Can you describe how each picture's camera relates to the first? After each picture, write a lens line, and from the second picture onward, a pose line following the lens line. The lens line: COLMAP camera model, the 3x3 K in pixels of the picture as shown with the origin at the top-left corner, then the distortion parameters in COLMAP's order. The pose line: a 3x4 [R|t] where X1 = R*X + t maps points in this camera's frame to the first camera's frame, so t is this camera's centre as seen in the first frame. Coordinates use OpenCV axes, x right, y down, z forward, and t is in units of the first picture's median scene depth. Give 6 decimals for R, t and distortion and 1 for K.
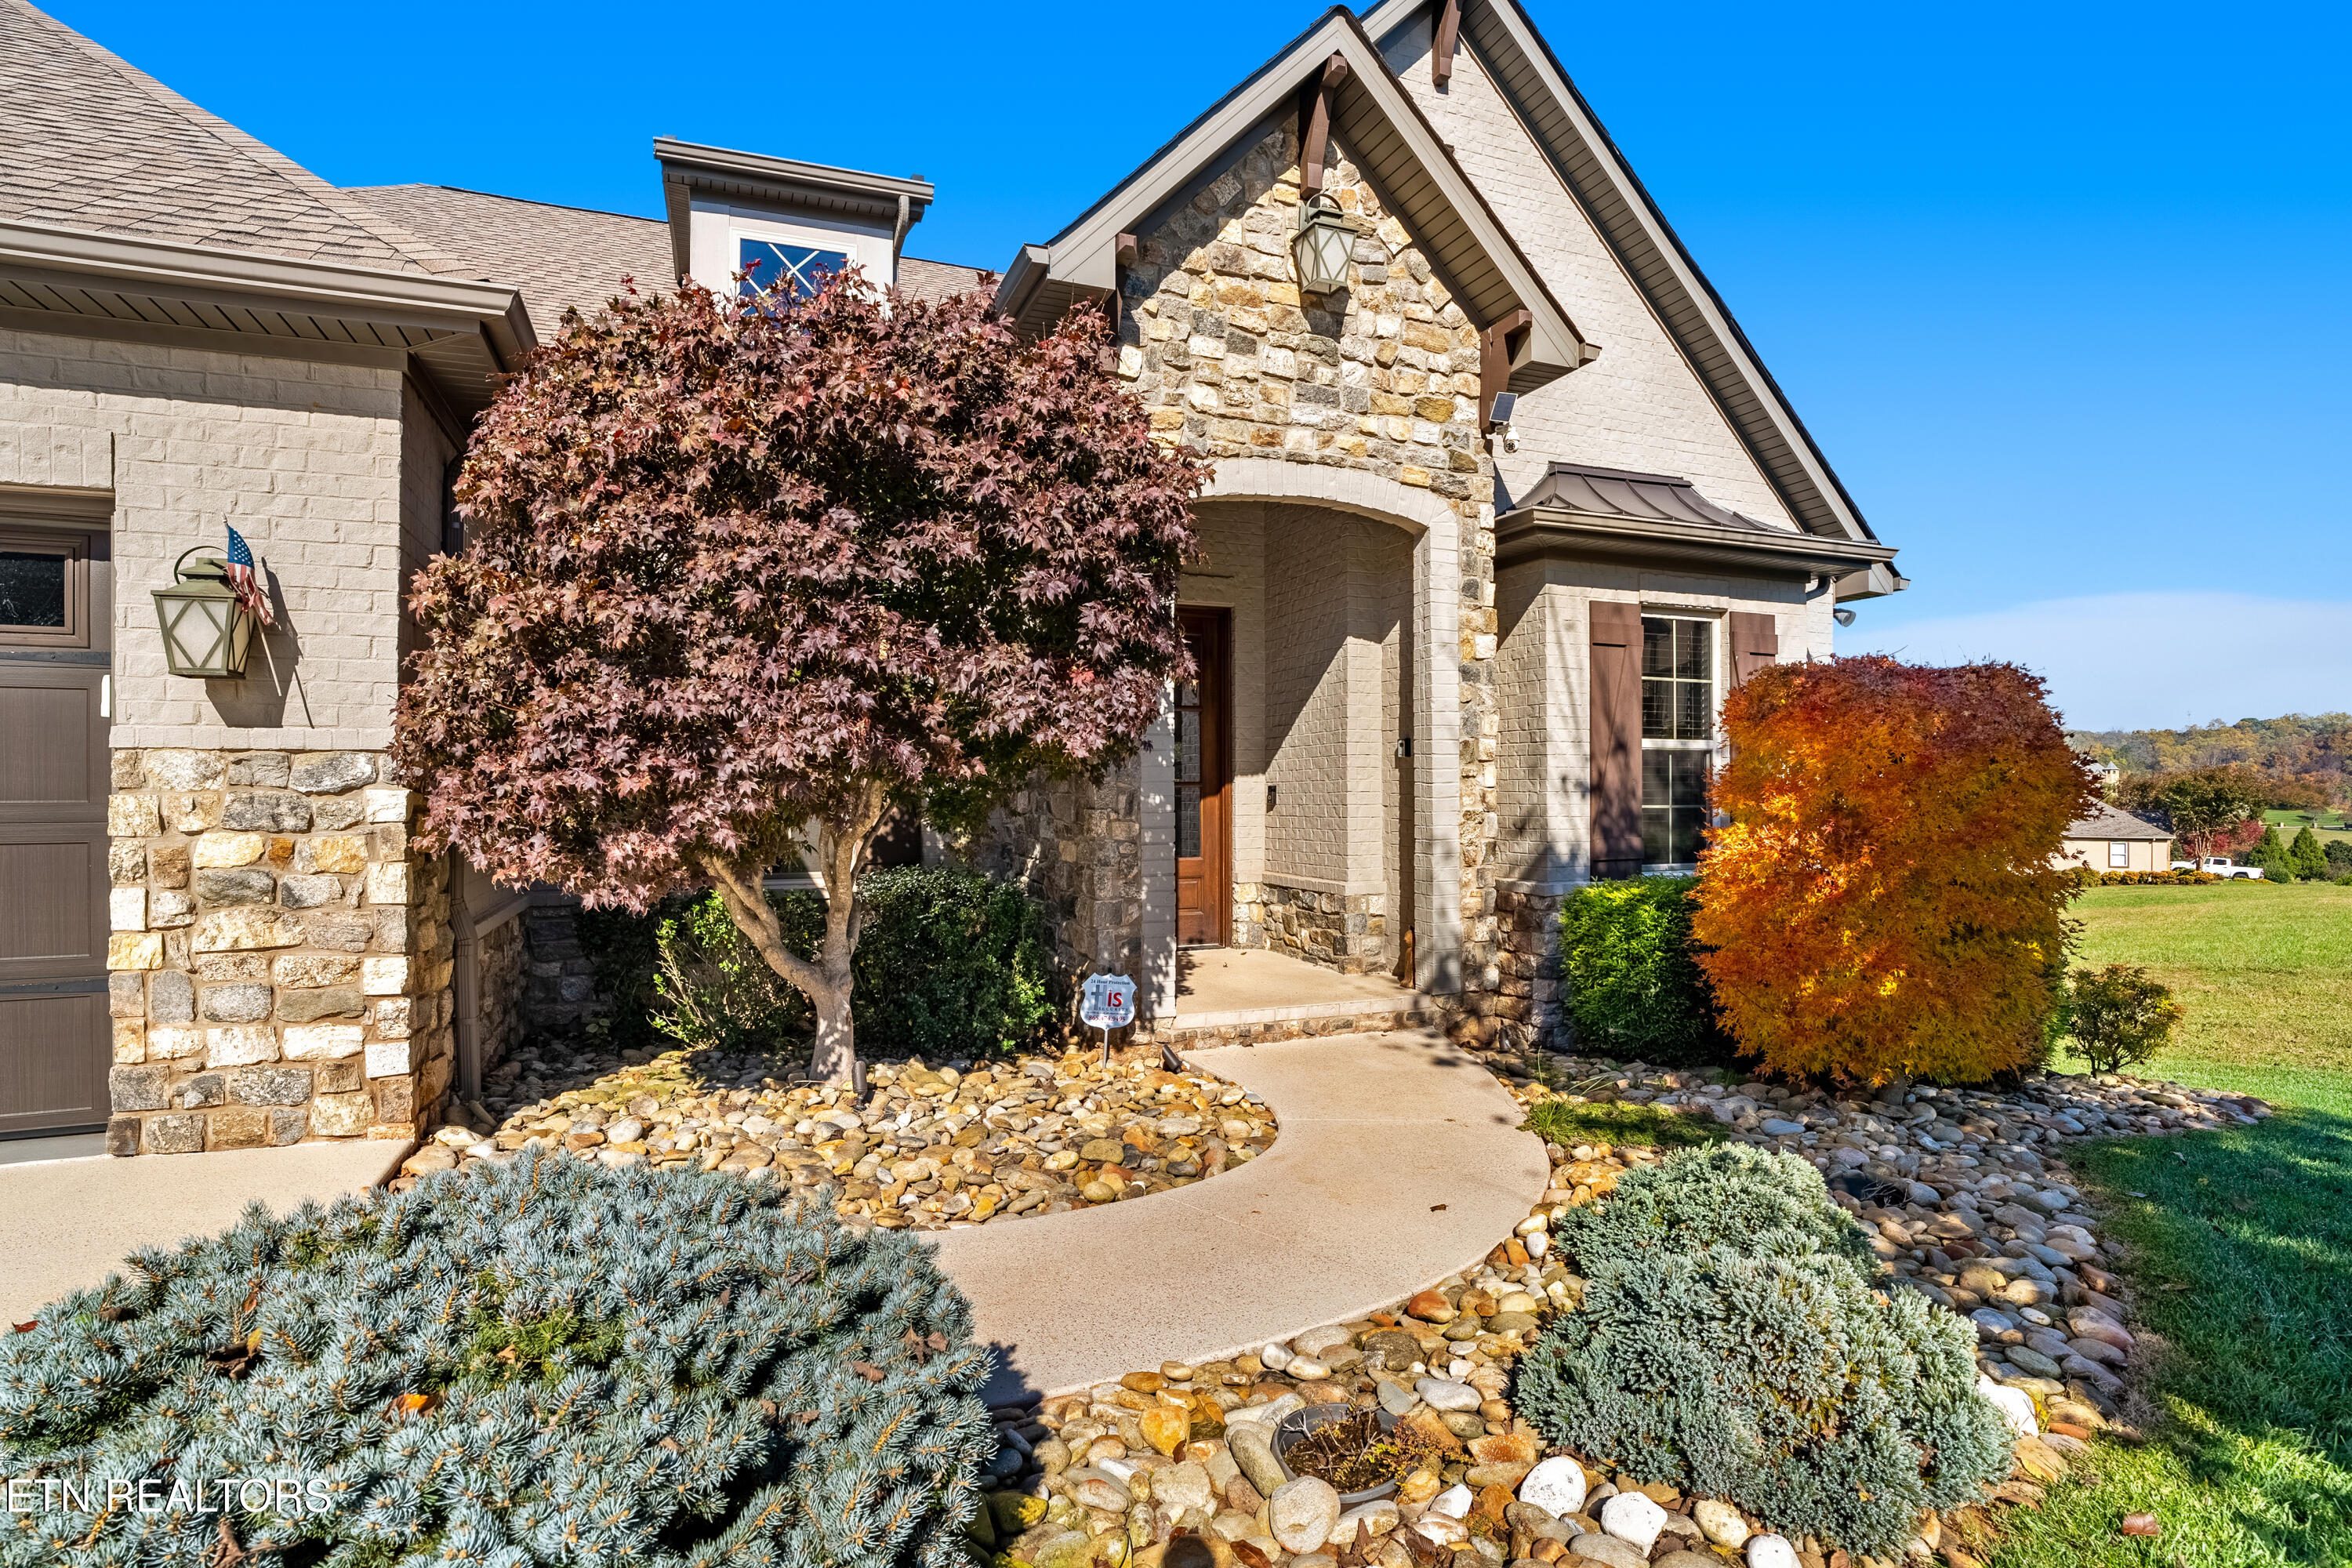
lens RADIAL K [[1175.5, 0, 1166.2], [0, 1175.5, 784.6], [0, 0, 1]] dist [-0.045739, 0.017680]
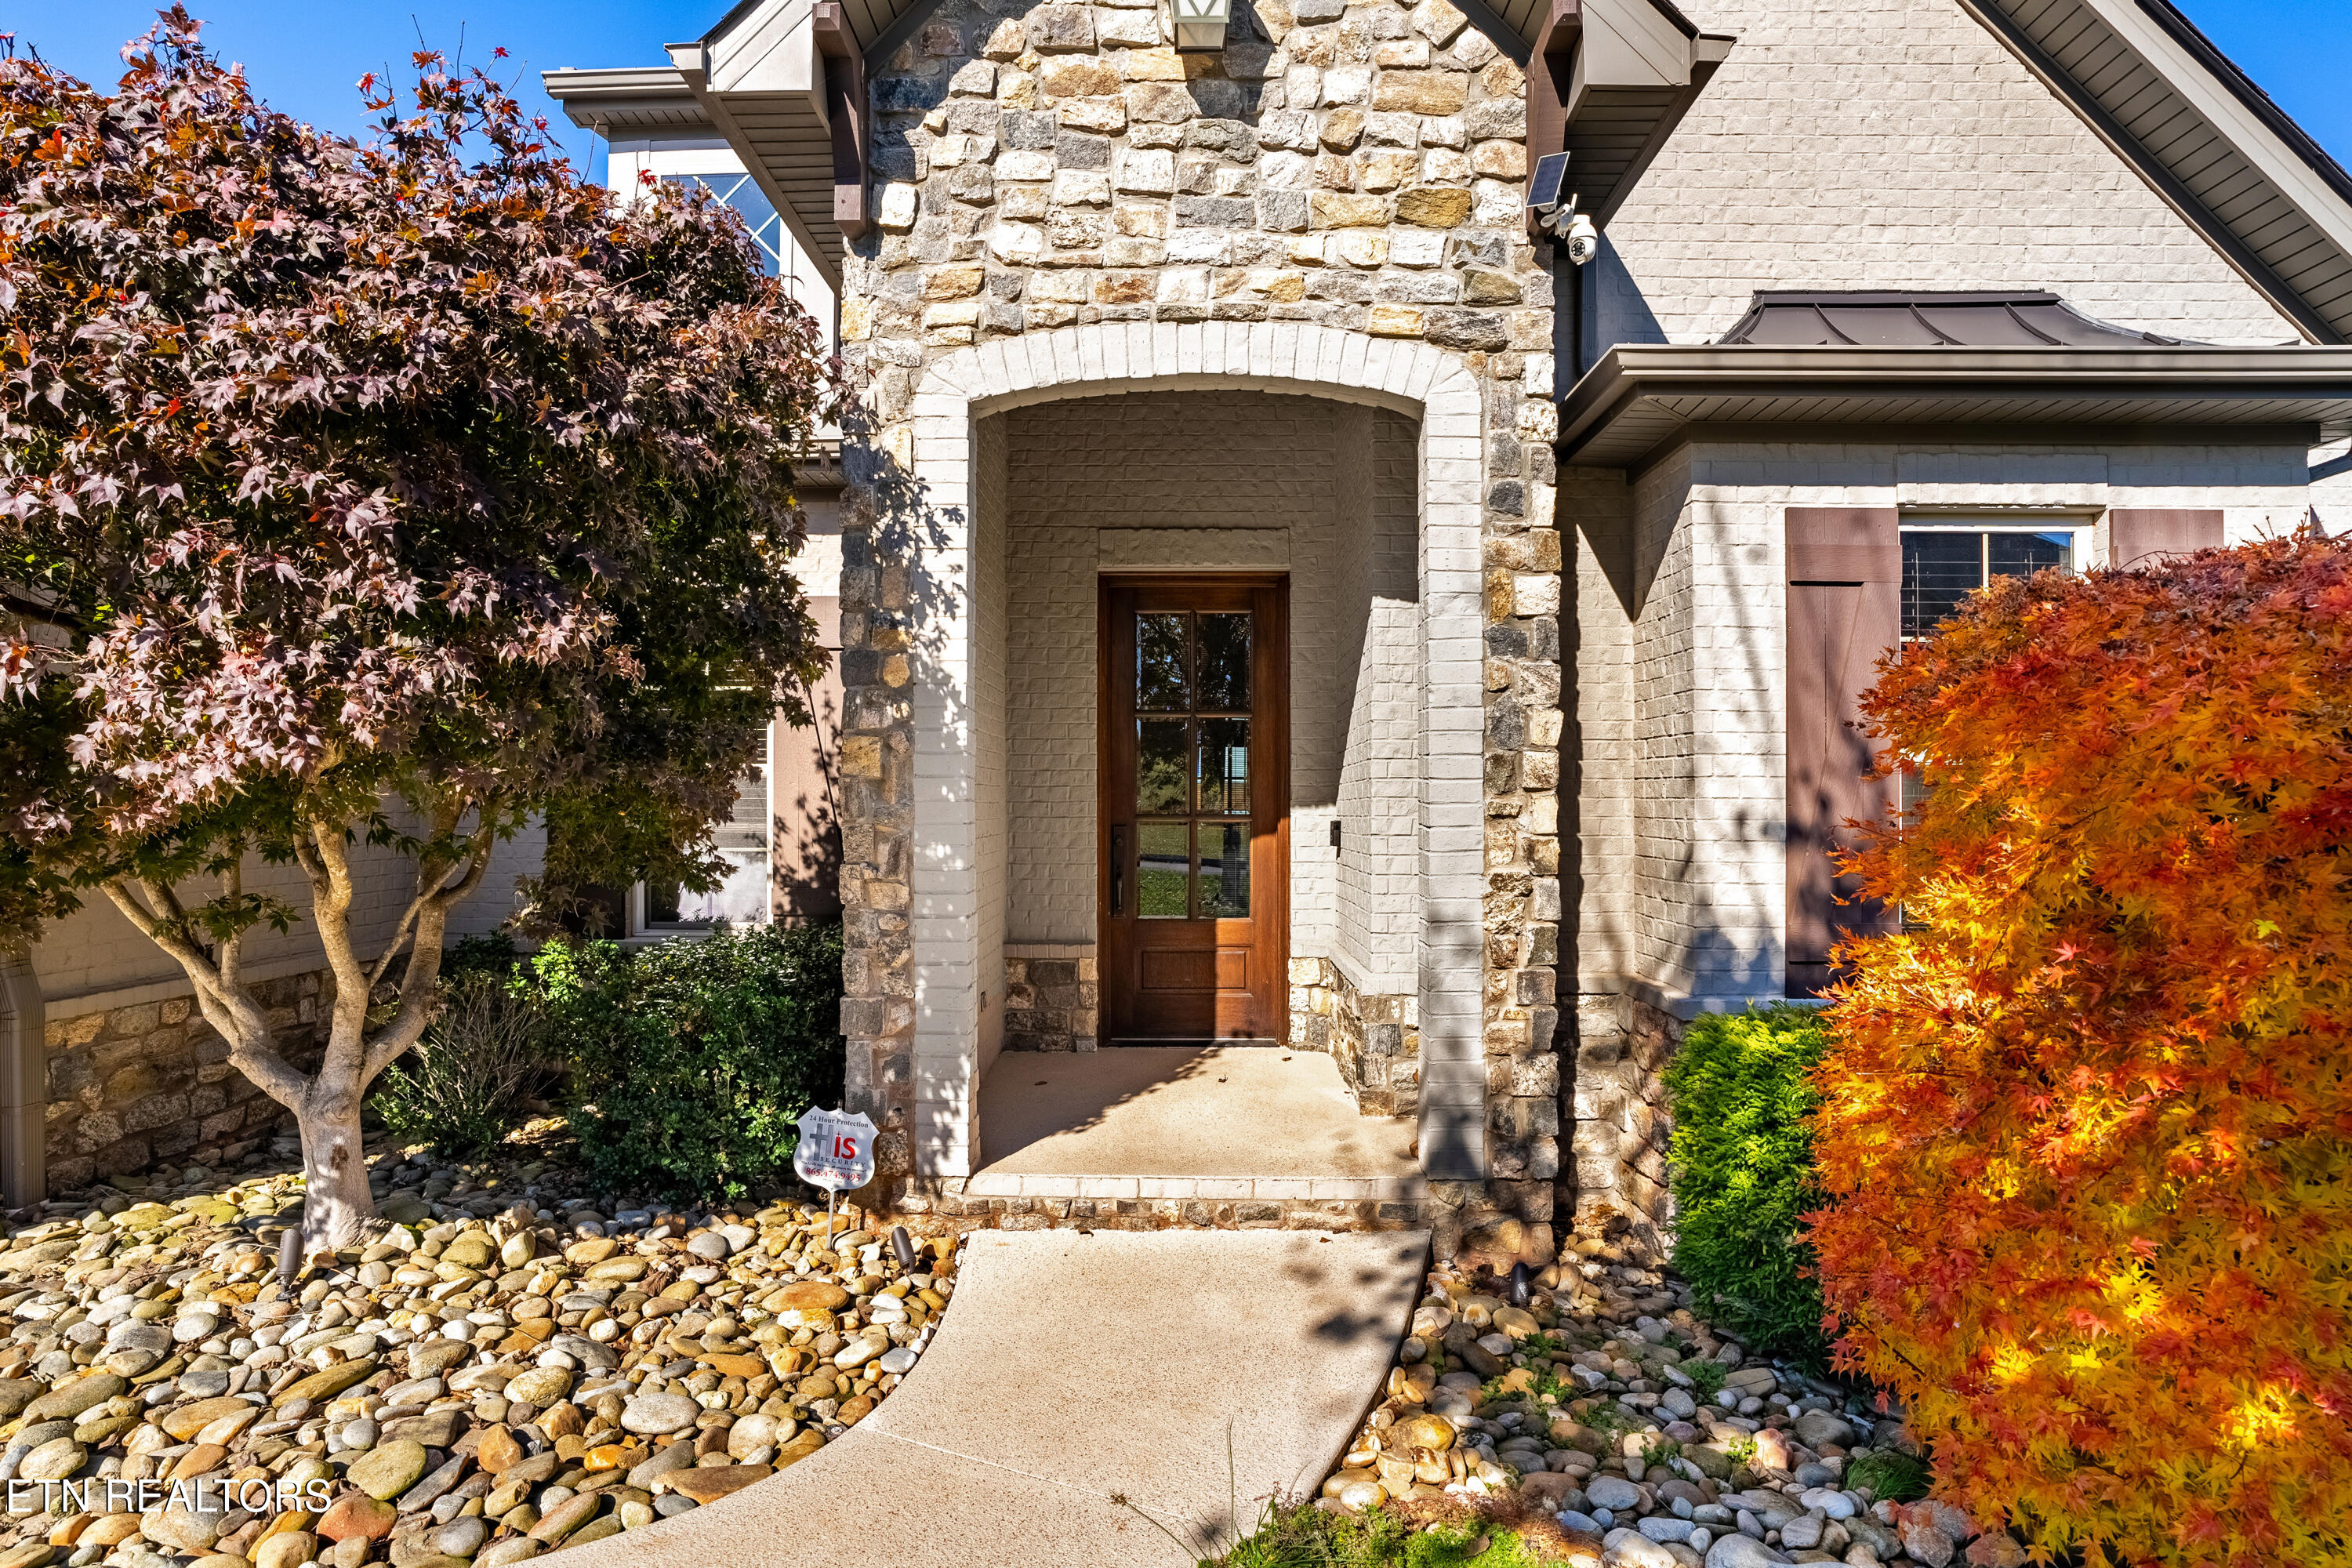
lens RADIAL K [[1175.5, 0, 1176.2], [0, 1175.5, 792.1], [0, 0, 1]] dist [-0.045739, 0.017680]
pose [[0.921652, 0.000601, -0.388016, 0.349822], [-0.002465, 0.999988, -0.004306, -0.016674], [0.388009, 0.004925, 0.921643, 0.407732]]
